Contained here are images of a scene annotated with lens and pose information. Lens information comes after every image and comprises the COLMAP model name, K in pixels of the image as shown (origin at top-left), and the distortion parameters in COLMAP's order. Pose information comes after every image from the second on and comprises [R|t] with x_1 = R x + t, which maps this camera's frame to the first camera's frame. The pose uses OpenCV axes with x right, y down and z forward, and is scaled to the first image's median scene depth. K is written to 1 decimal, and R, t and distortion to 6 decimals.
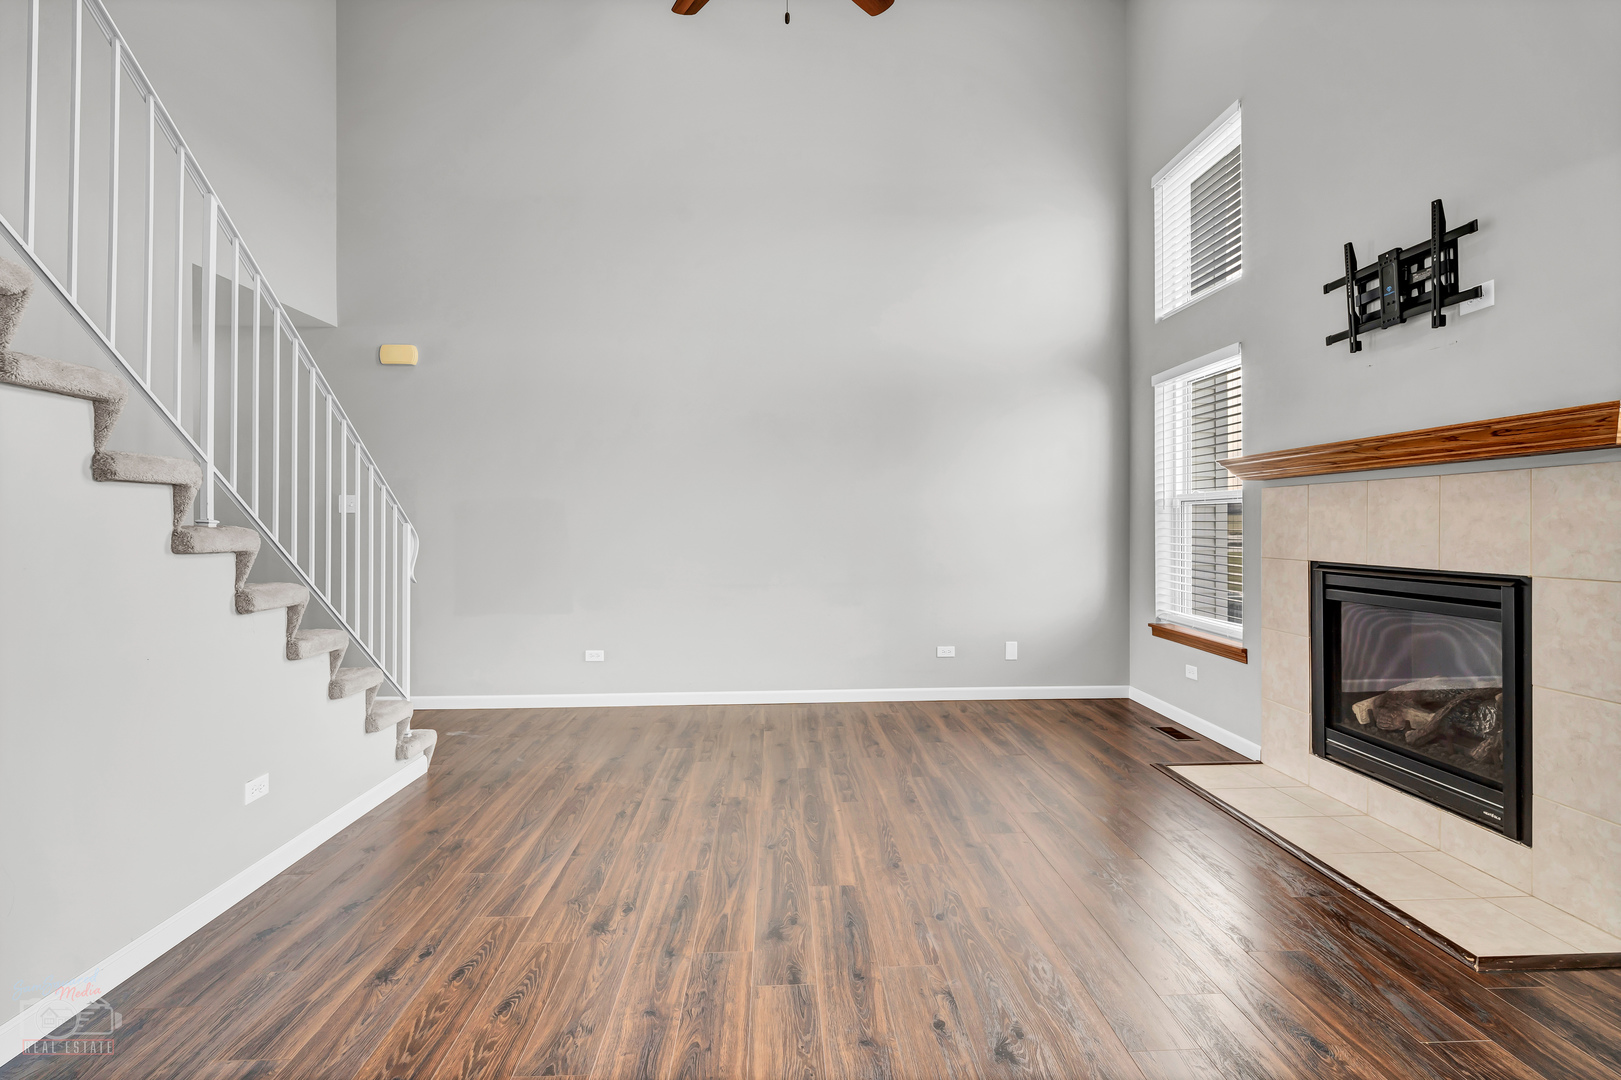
lens RADIAL K [[784.2, 0, 813.5], [0, 784.2, 520.6], [0, 0, 1]] dist [-0.001869, -0.000575]
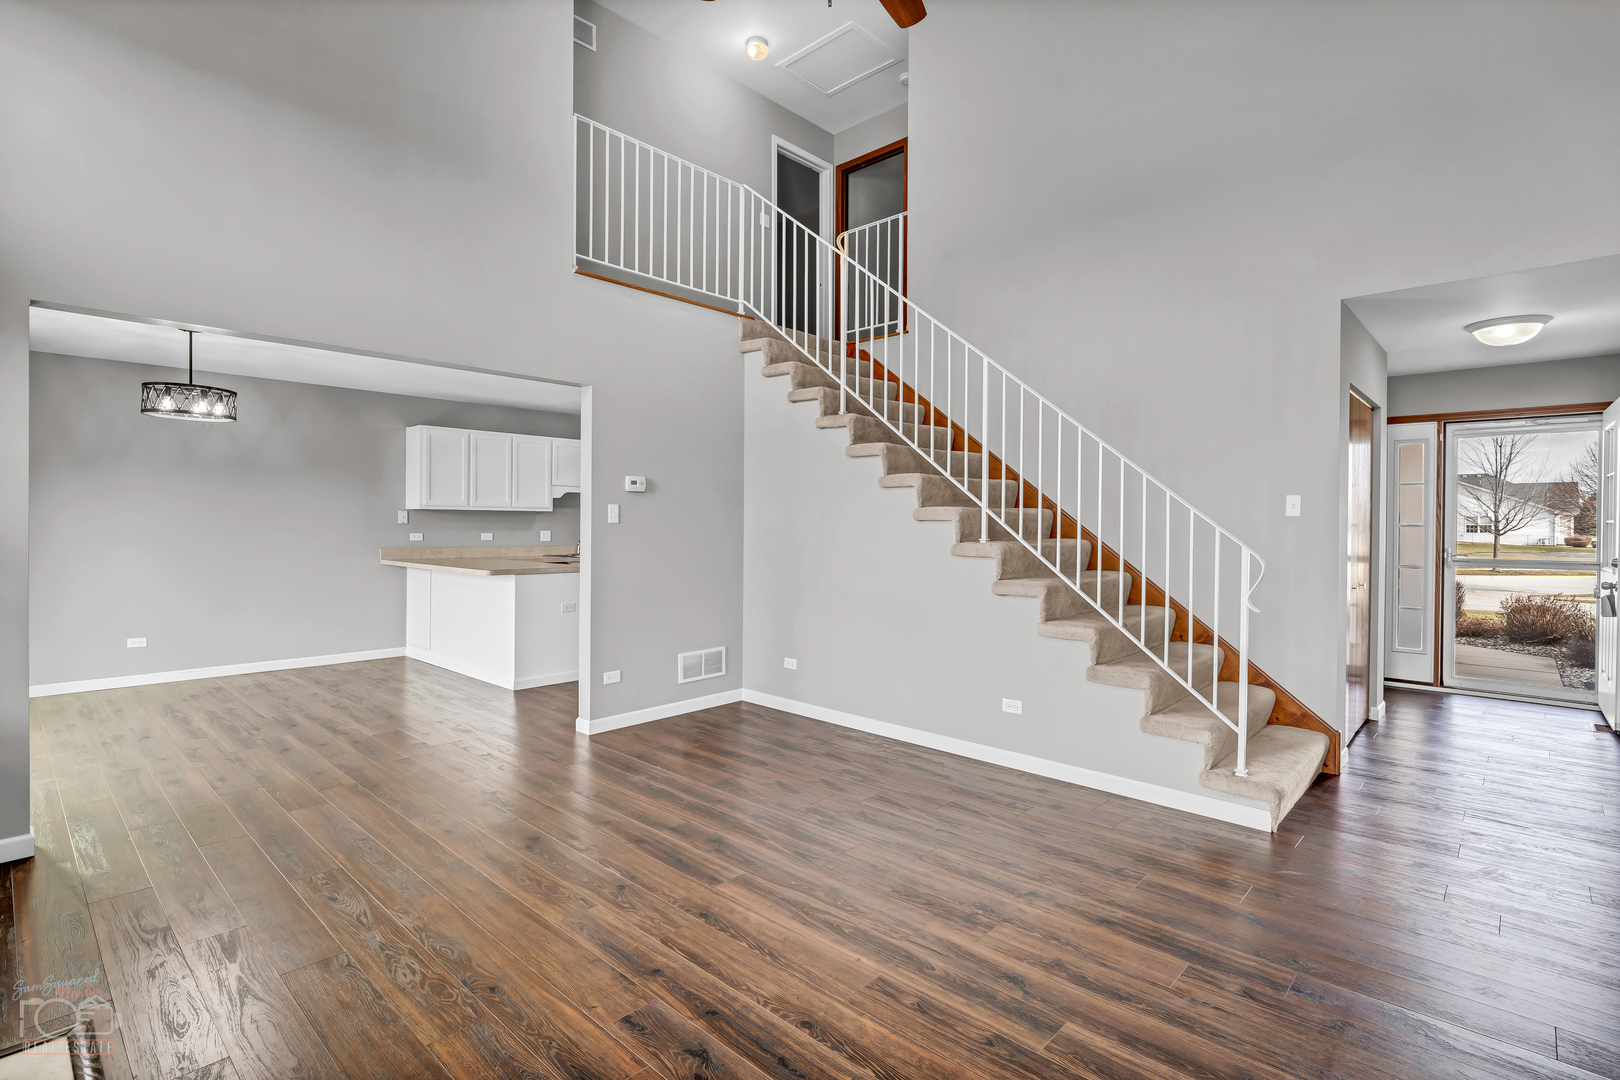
lens RADIAL K [[775.4, 0, 813.1], [0, 775.4, 518.7], [0, 0, 1]] dist [-0.000028, -0.000193]
pose [[-0.716306, -0.002297, -0.697782, 0.628043], [0.000533, 0.999992, -0.003839, -0.034947], [0.697786, -0.003121, -0.716300, 1.664814]]
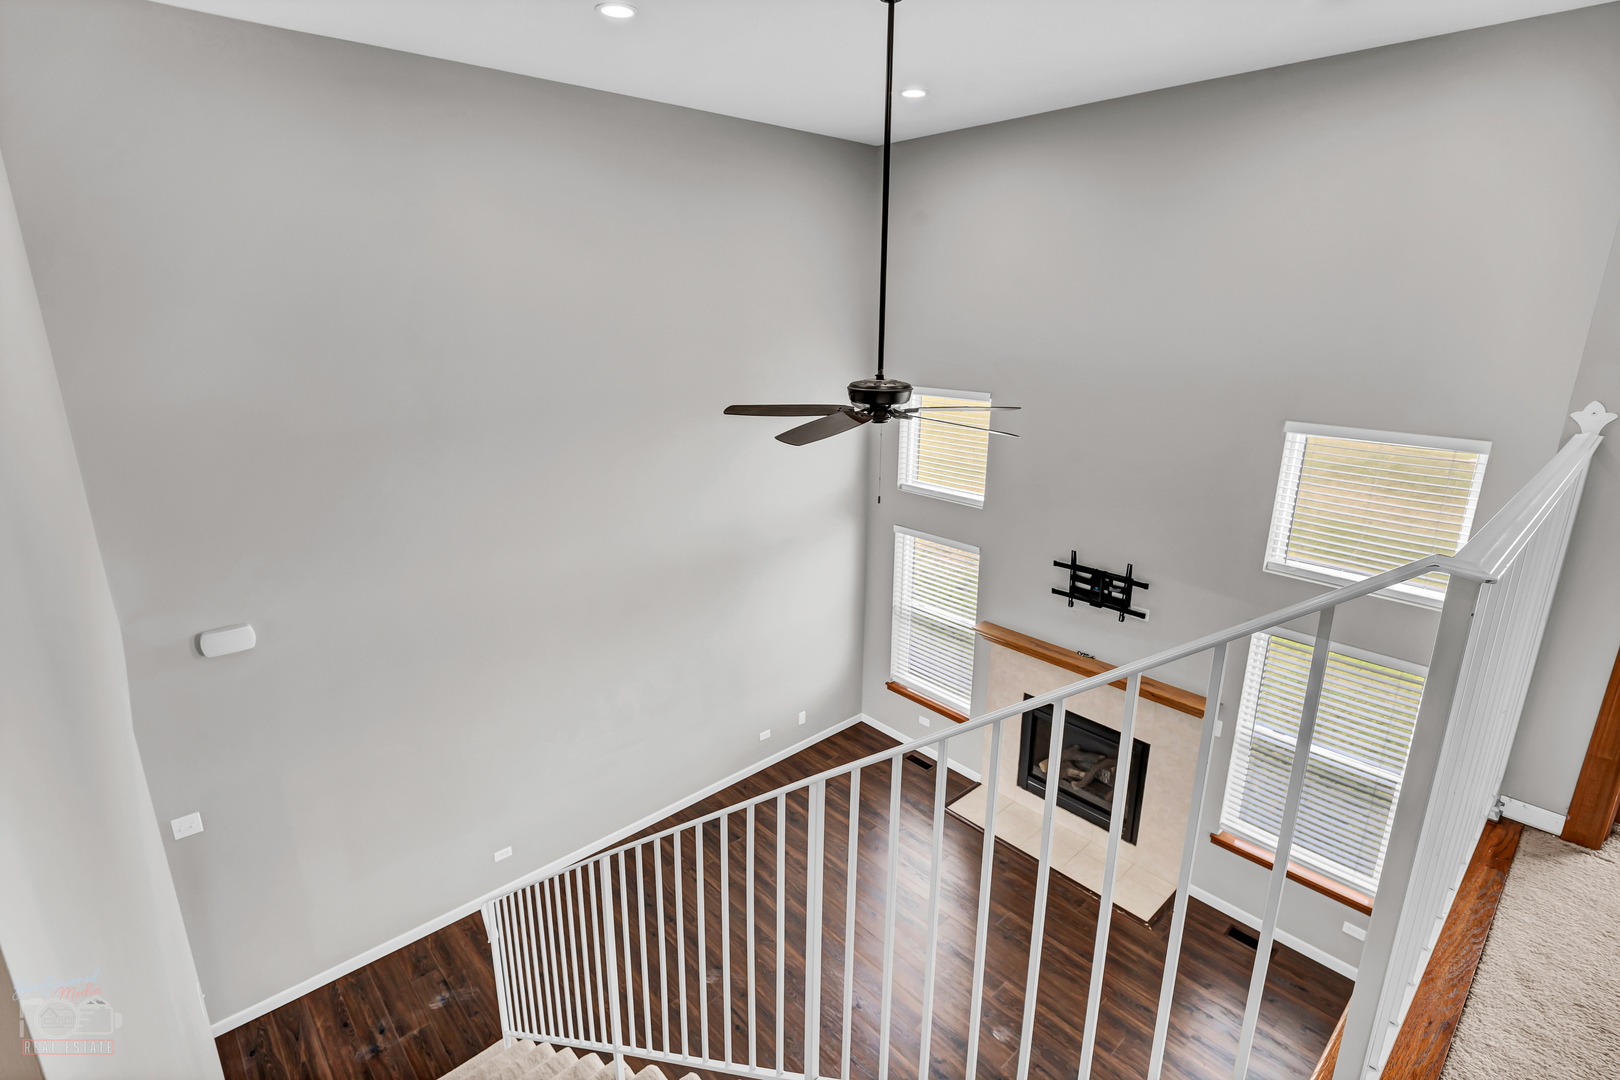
lens RADIAL K [[776.4, 0, 802.7], [0, 776.4, 526.5], [0, 0, 1]] dist [0.001819, 0.000136]
pose [[0.773873, -0.163796, 0.611793, -0.972250], [-0.008312, 0.963269, 0.268411, -0.969219], [-0.633286, -0.212801, 0.744086, 0.084273]]
